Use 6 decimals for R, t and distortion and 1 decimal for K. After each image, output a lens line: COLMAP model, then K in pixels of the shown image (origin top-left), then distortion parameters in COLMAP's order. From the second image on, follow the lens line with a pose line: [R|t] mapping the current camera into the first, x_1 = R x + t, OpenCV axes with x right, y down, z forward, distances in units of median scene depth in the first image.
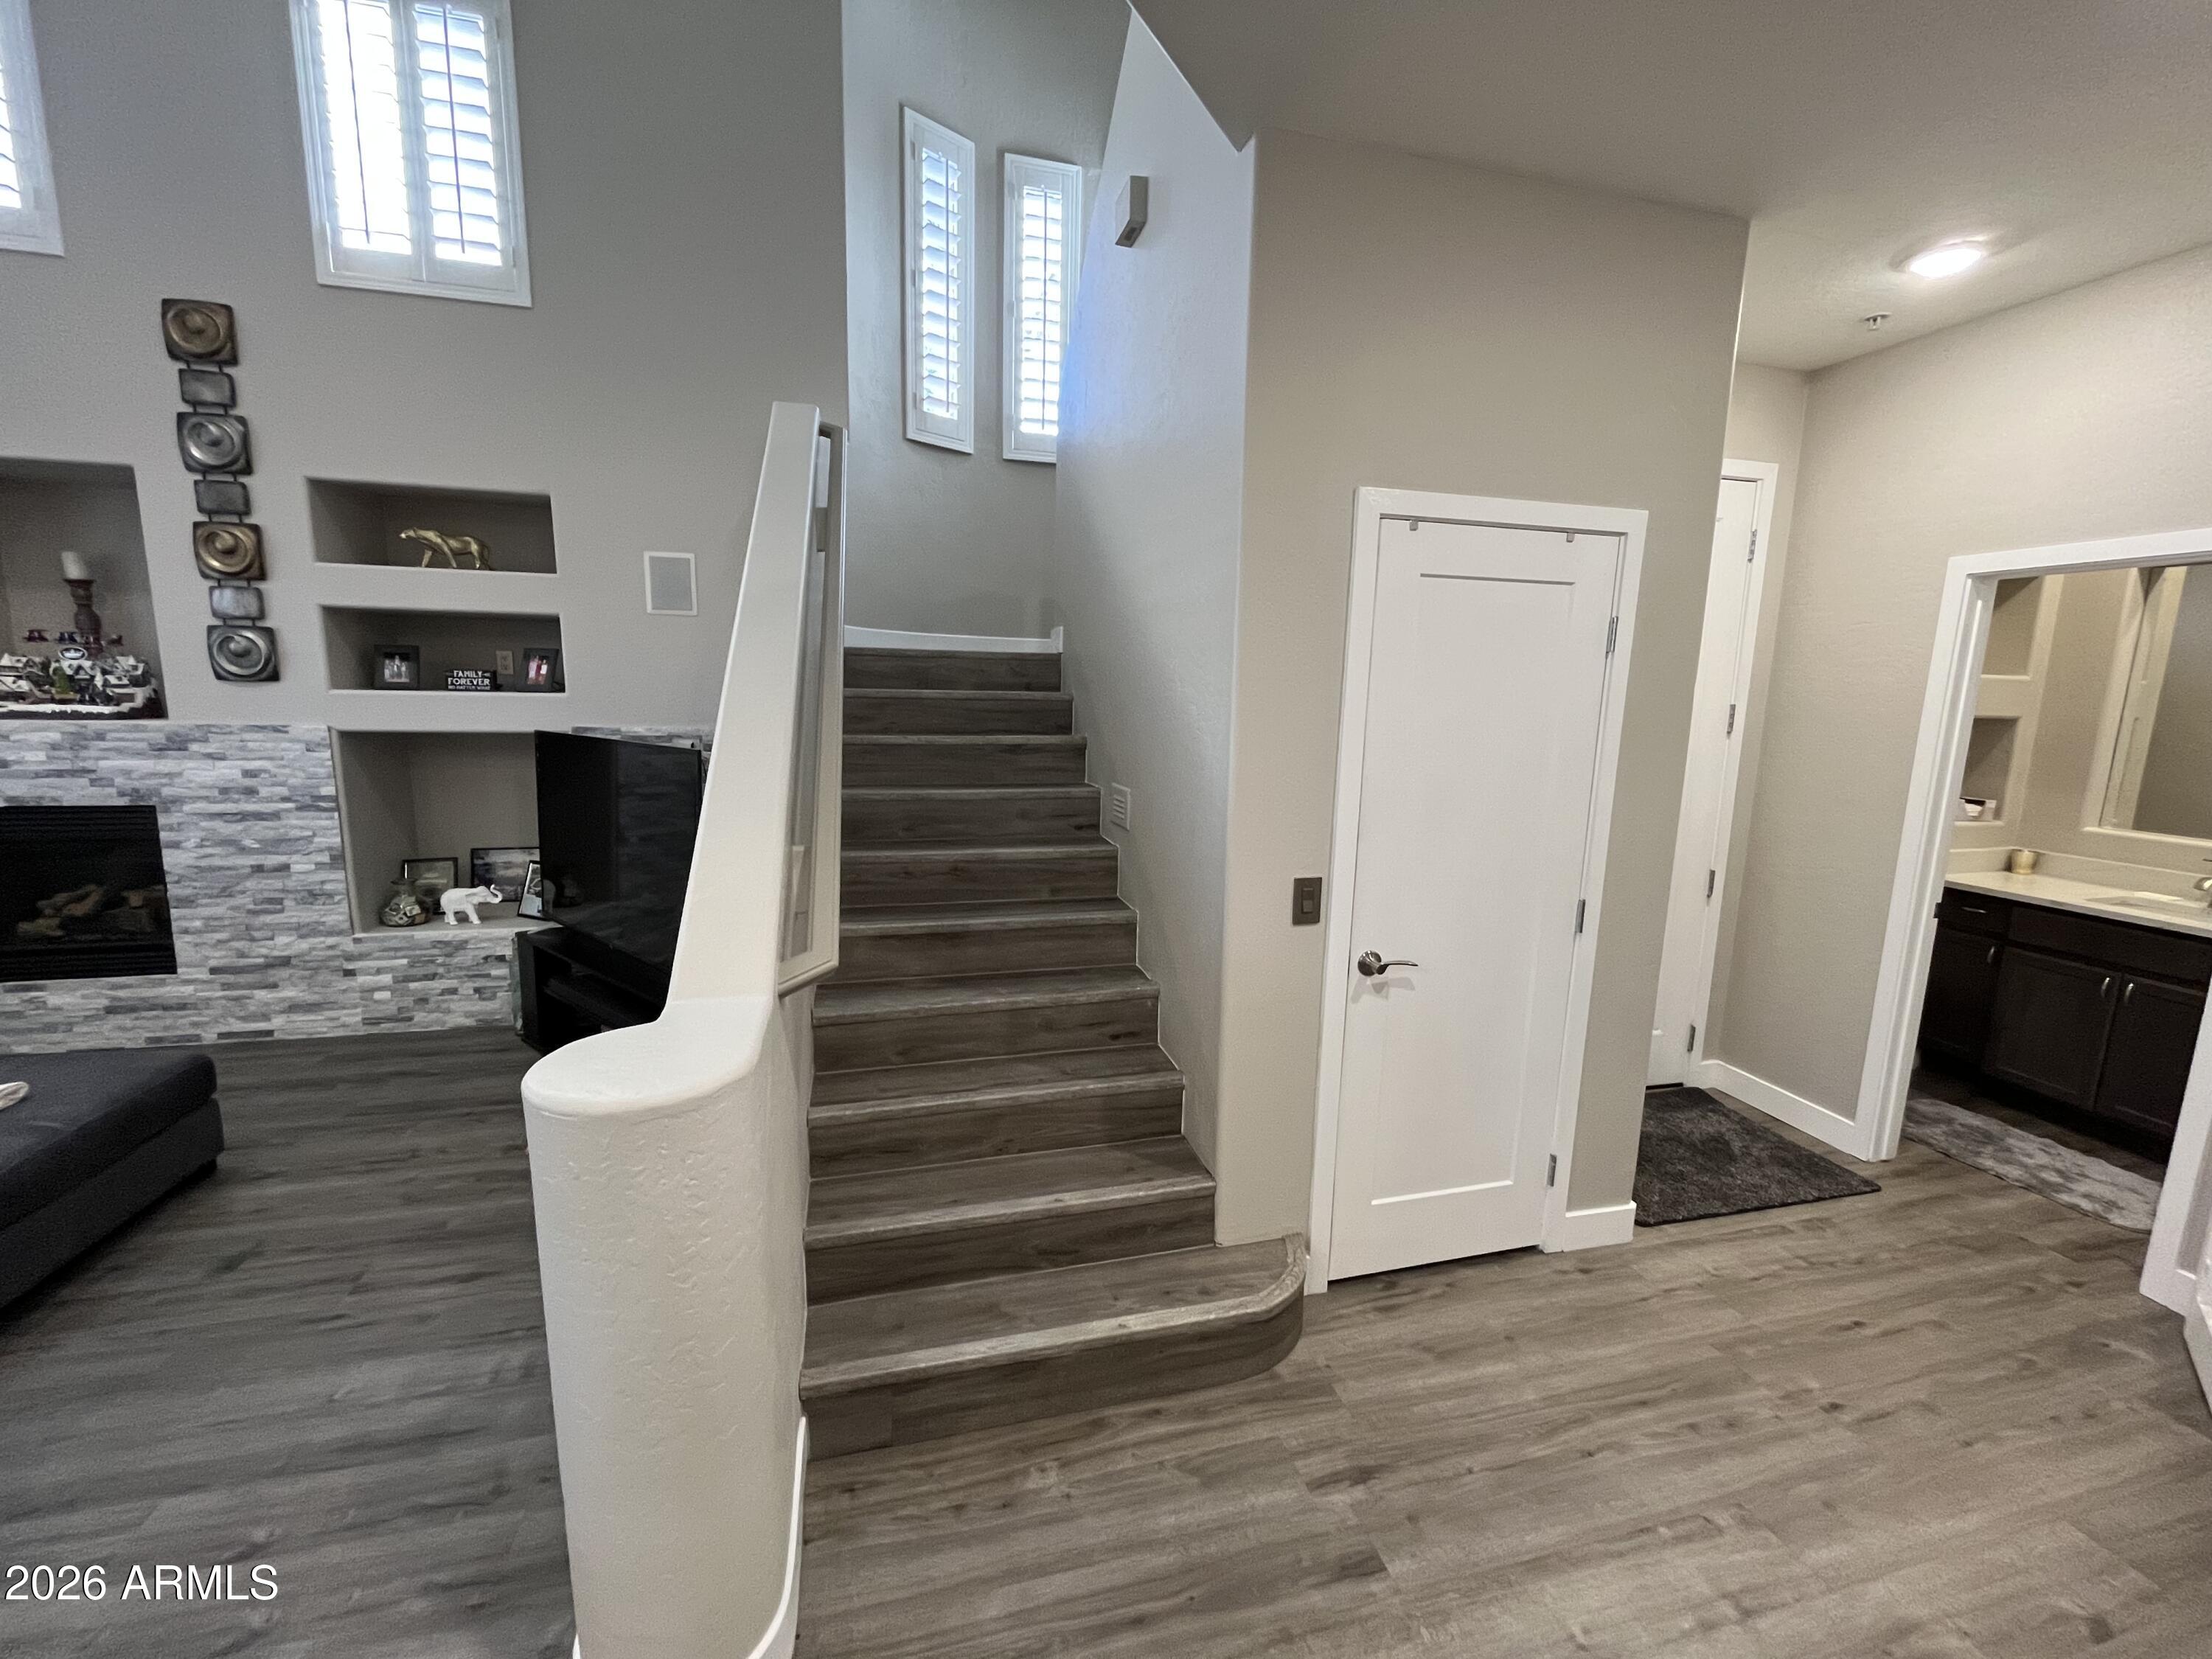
lens RADIAL K [[896.5, 0, 1106.1], [0, 896.5, 832.6], [0, 0, 1]] dist [-0.004310, -0.000433]
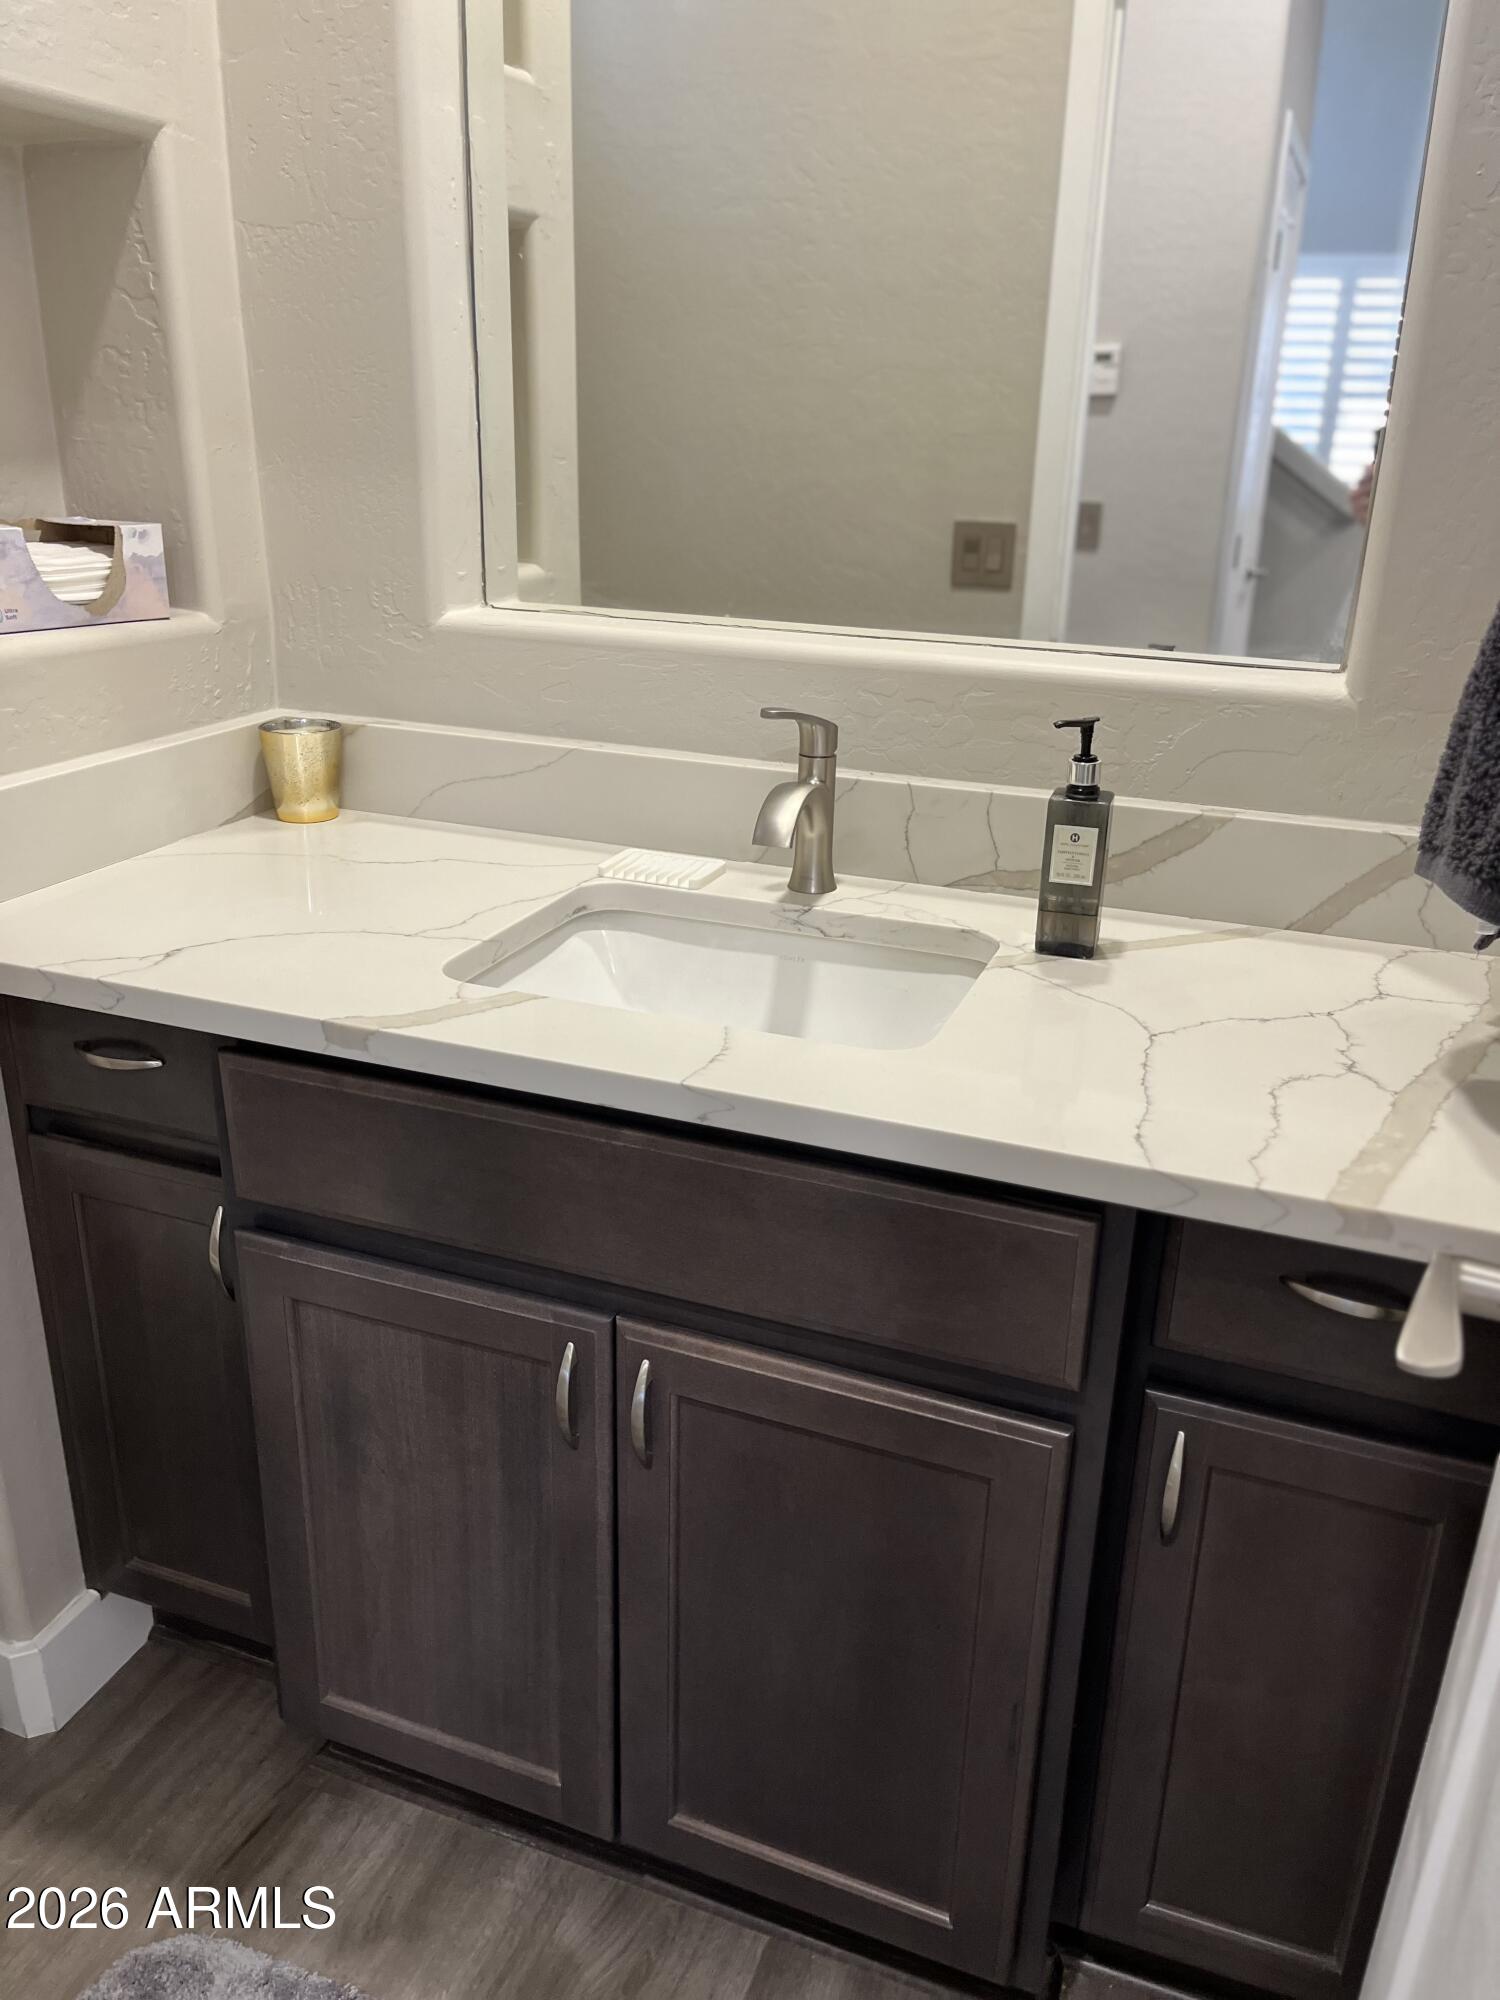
lens RADIAL K [[1509.3, 0, 748.6], [0, 1509.3, 1066.5], [0, 0, 1]] dist [0.000988, -0.000464]
pose [[0.588049, -0.327873, 0.739390, 0.783052], [0.122251, 0.939680, 0.319462, -0.010132], [-0.799533, -0.097468, 0.592661, 0.656108]]
